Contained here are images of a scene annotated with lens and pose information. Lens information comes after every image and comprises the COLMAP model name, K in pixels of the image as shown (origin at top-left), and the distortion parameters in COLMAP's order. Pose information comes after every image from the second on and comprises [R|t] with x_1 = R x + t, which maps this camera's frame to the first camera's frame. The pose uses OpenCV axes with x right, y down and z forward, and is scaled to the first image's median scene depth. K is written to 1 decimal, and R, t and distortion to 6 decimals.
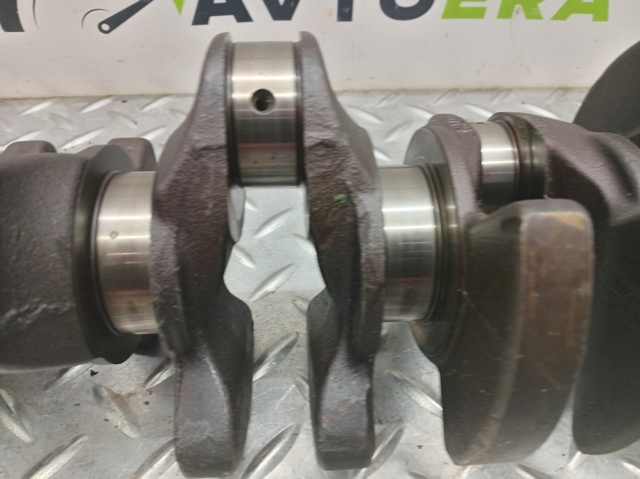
lens RADIAL K [[524.1, 0, 320.0], [0, 524.1, 239.5], [0, 0, 1]] dist [0.034678, -0.140503]
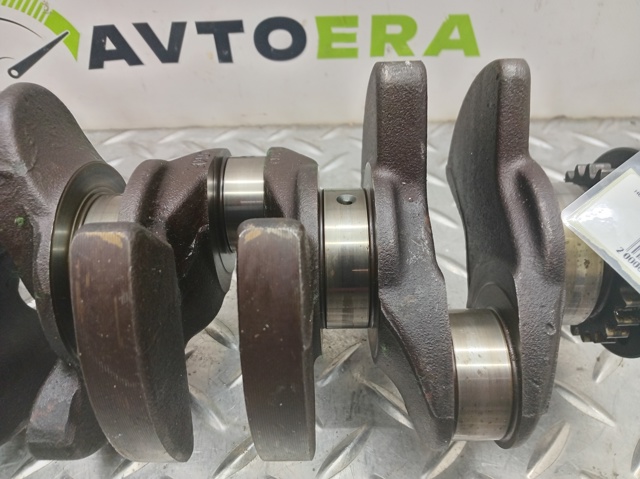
lens RADIAL K [[524.1, 0, 320.0], [0, 524.1, 239.5], [0, 0, 1]] dist [0.034678, -0.140503]
pose [[0.997012, 0.011150, -0.076433, 0.720246], [-0.015532, 0.998255, -0.056978, 0.017233], [0.075665, 0.057995, 0.995445, -0.100221]]
